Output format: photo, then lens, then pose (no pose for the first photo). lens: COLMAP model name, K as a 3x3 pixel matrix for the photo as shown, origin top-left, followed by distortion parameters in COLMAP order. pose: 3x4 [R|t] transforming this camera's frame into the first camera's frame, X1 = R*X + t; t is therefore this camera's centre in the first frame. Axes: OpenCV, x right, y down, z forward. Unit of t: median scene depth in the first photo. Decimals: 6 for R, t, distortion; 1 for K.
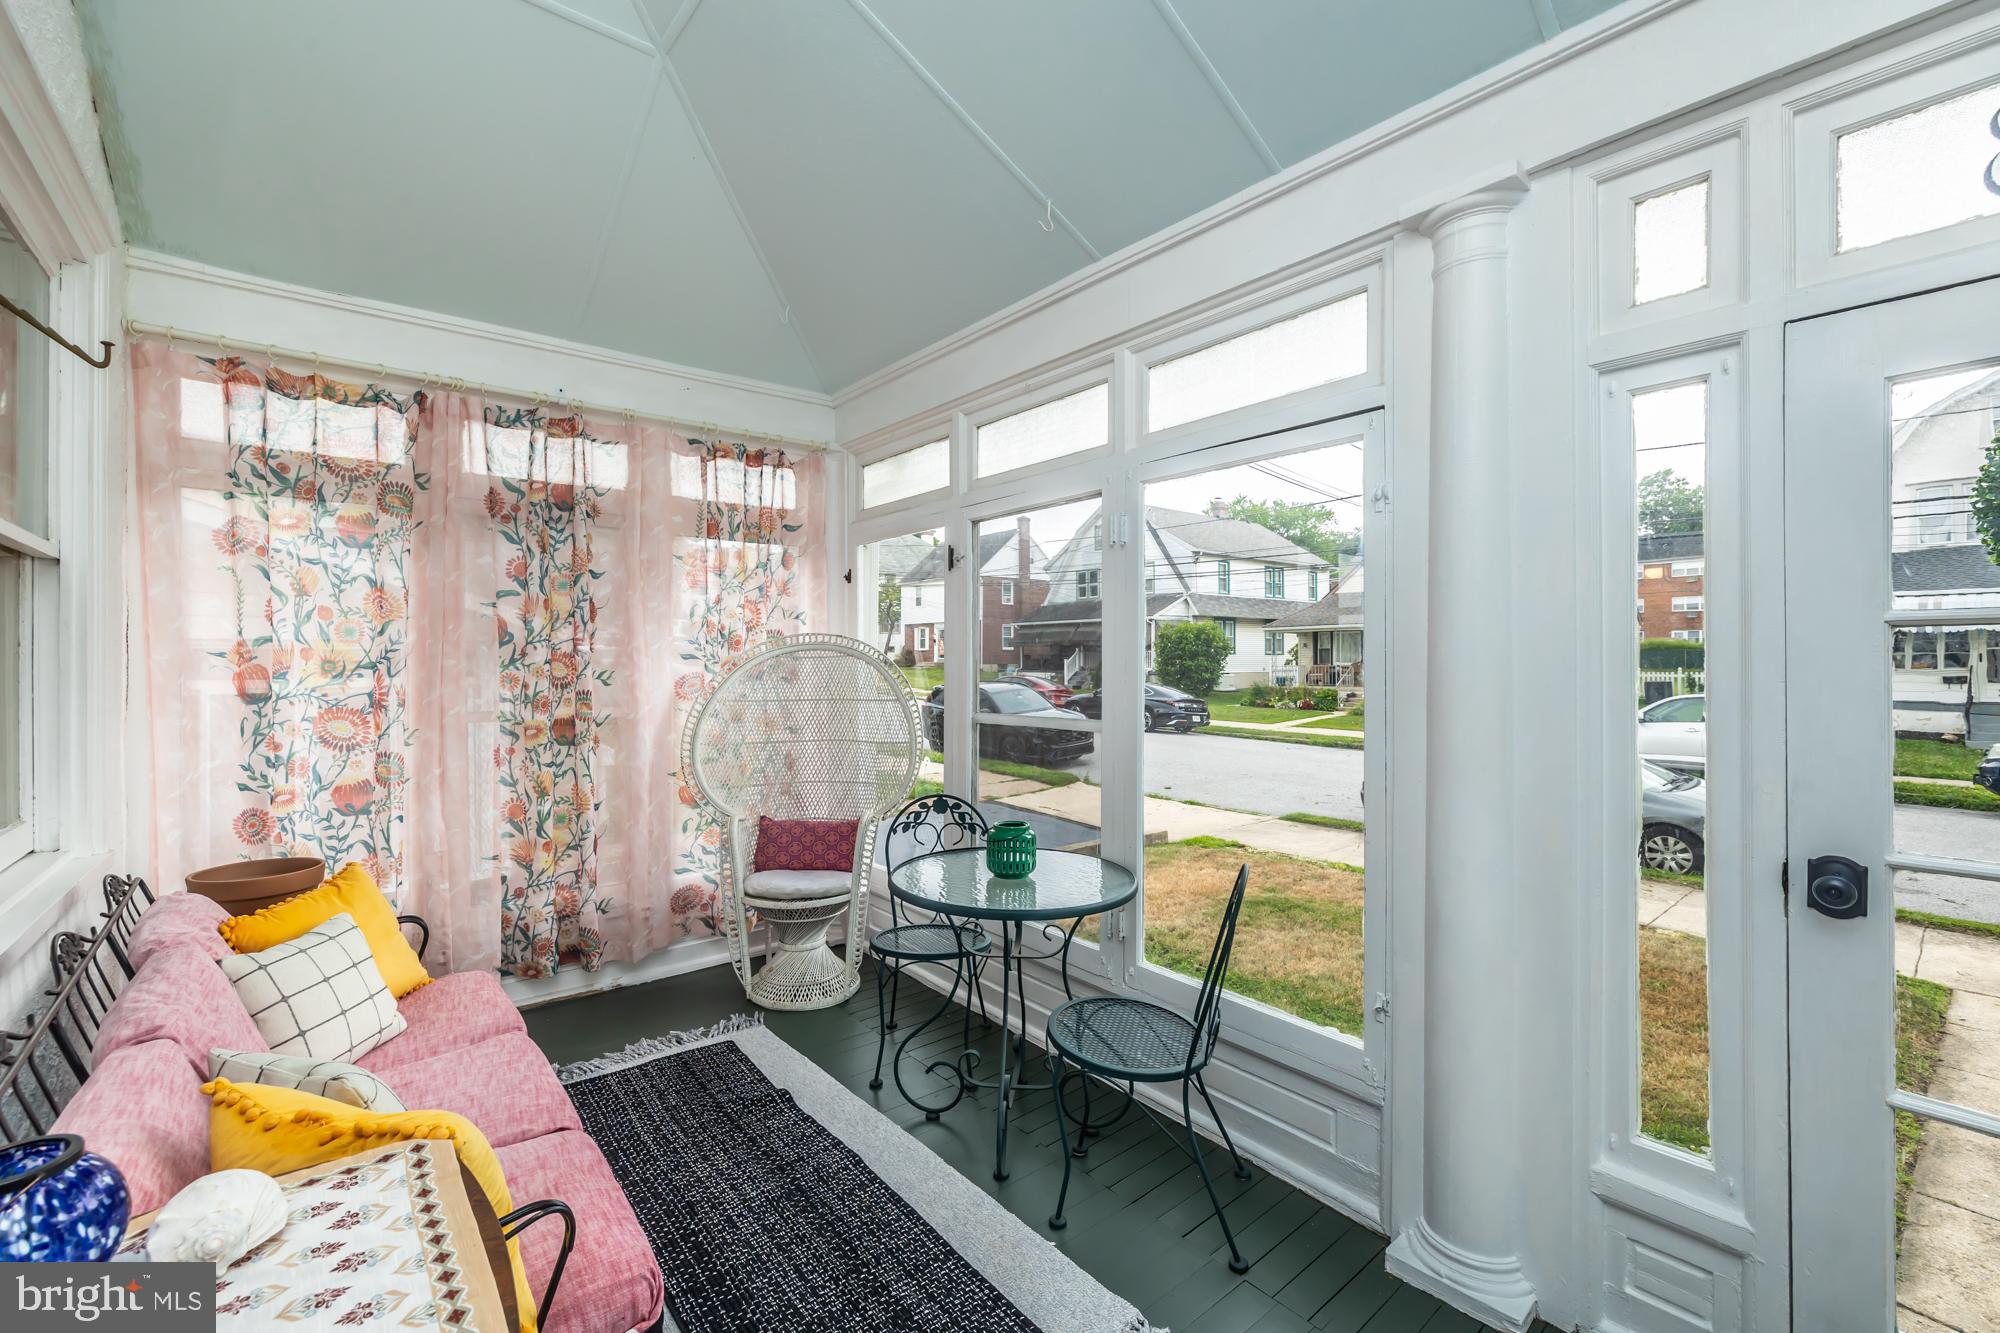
lens RADIAL K [[841.8, 0, 1014.0], [0, 841.8, 655.9], [0, 0, 1]] dist [-0.000432, 0.000275]
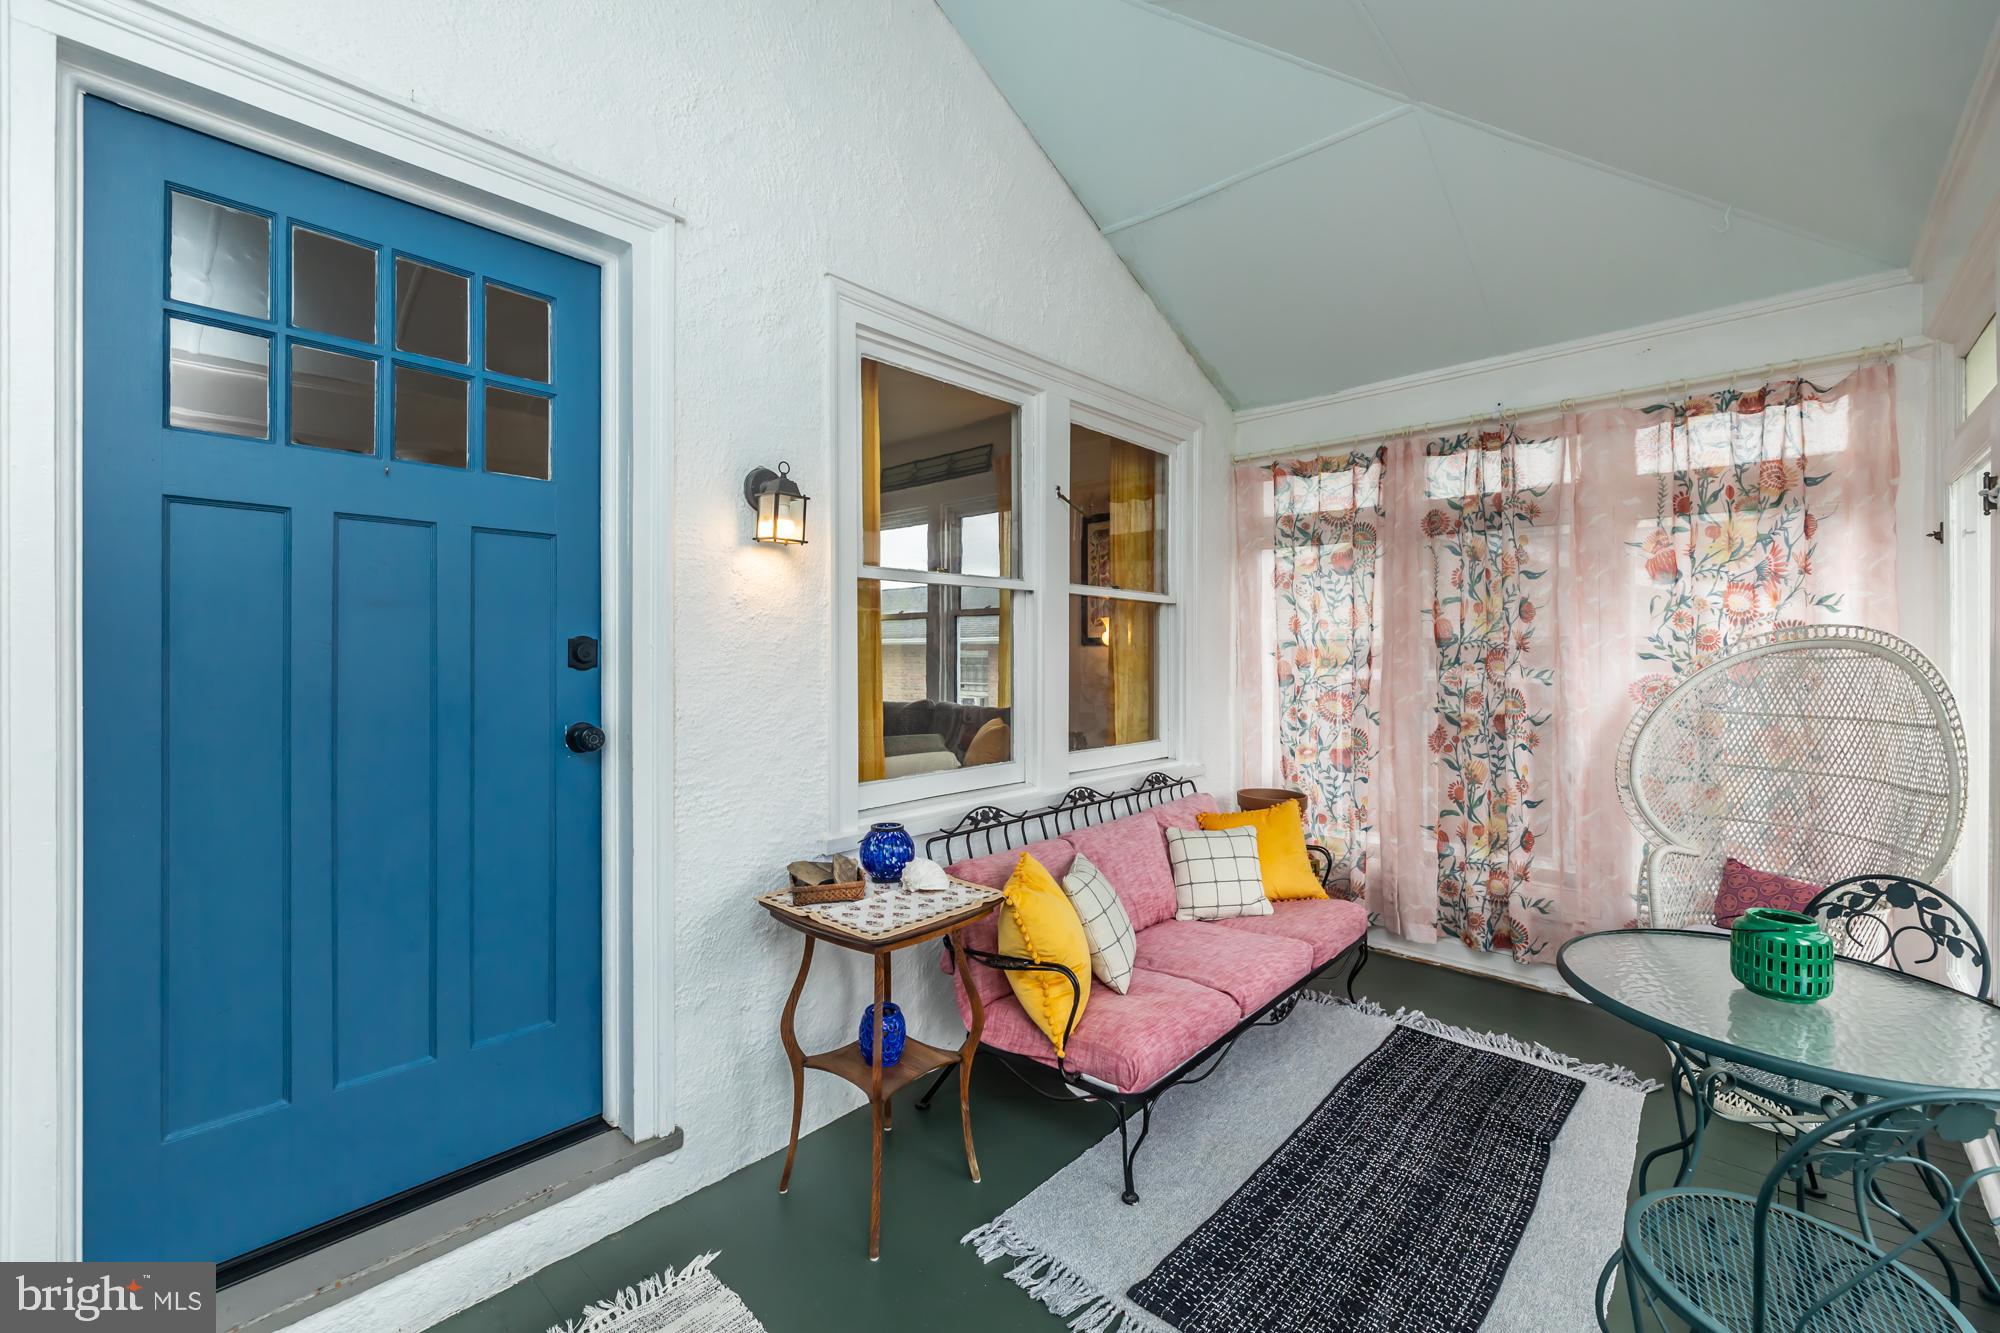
lens RADIAL K [[855.9, 0, 988.6], [0, 855.9, 652.9], [0, 0, 1]] dist [-0.001224, -0.000104]
pose [[0.116081, 0.002817, -0.993236, 0.494115], [0.002912, 0.999991, 0.003177, -0.008832], [0.993236, -0.003261, 0.116071, 0.256124]]
